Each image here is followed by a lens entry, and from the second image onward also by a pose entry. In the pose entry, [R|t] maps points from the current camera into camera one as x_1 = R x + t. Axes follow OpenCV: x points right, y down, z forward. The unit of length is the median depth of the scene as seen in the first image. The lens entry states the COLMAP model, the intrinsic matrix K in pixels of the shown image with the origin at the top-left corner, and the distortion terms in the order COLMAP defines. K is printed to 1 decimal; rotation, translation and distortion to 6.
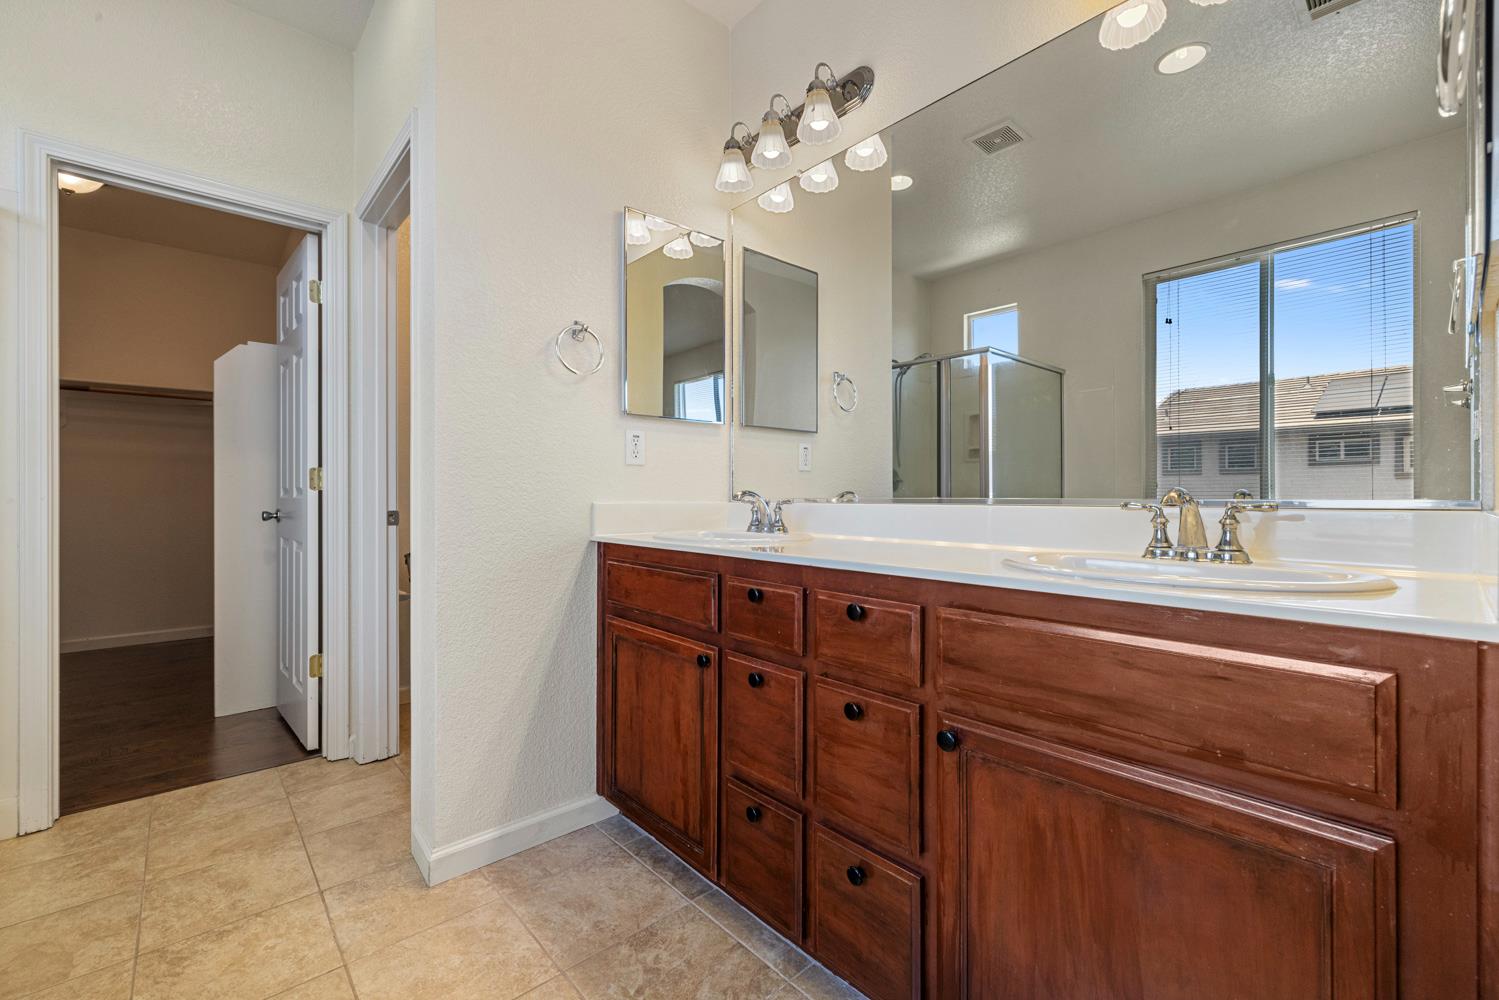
lens RADIAL K [[628.0, 0, 744.1], [0, 628.0, 500.1], [0, 0, 1]] dist [0.001318, -0.000639]
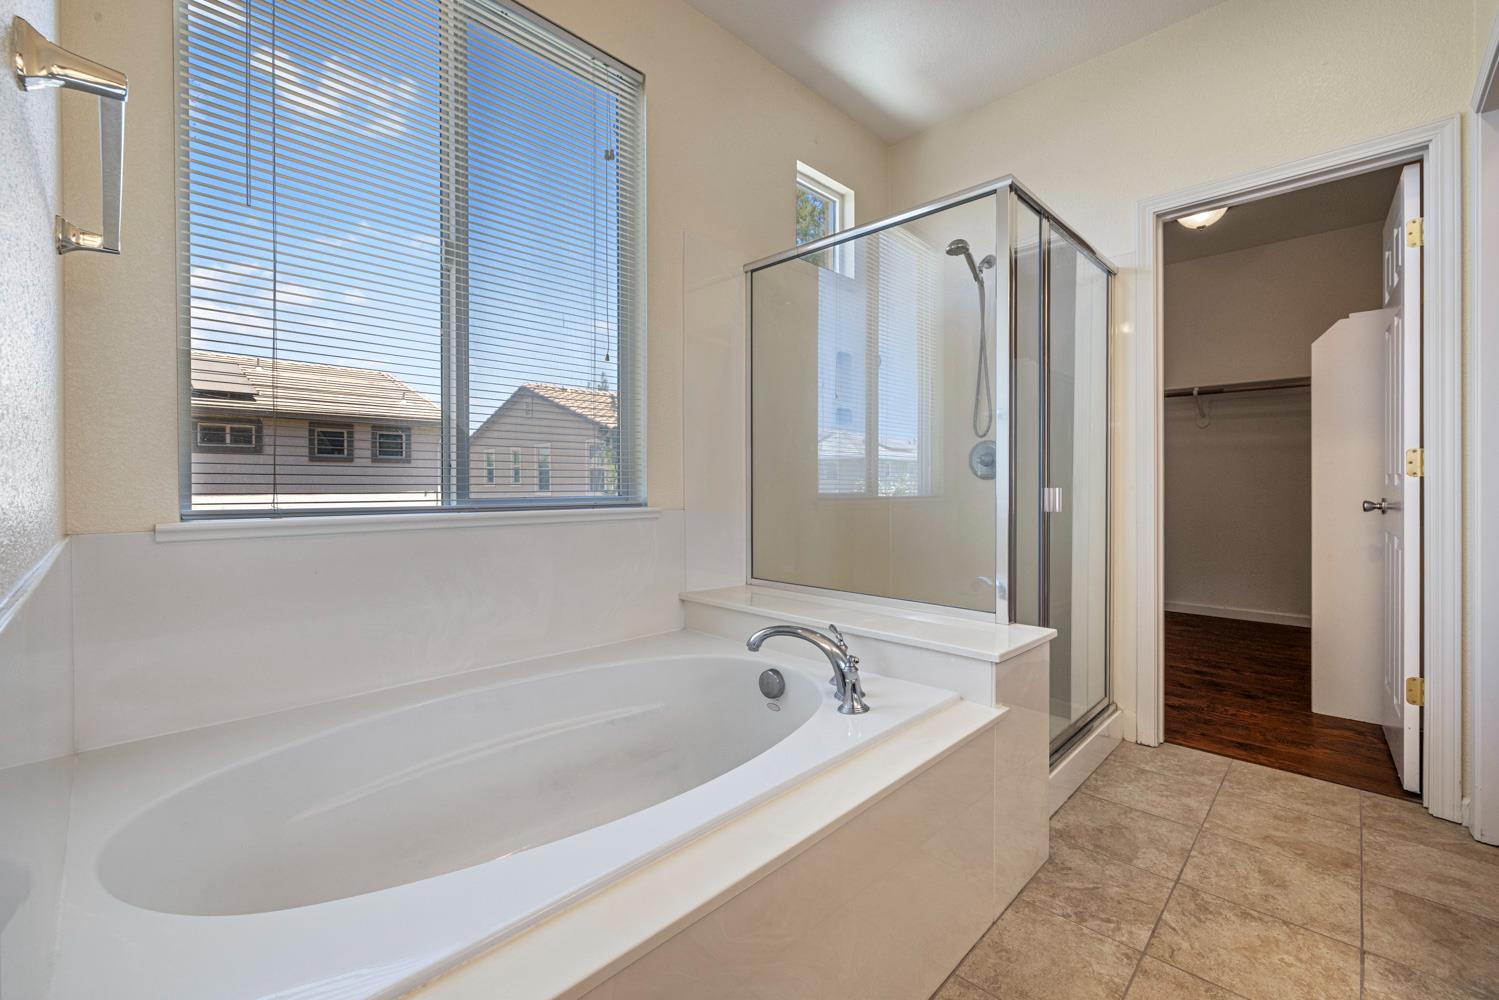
lens RADIAL K [[628.0, 0, 746.3], [0, 628.0, 492.5], [0, 0, 1]] dist [0.001318, -0.000639]
pose [[0.068411, 0.013485, -0.997566, 0.083193], [-0.004755, 0.999902, 0.013190, -0.001643], [0.997646, 0.003841, 0.068468, 0.084851]]
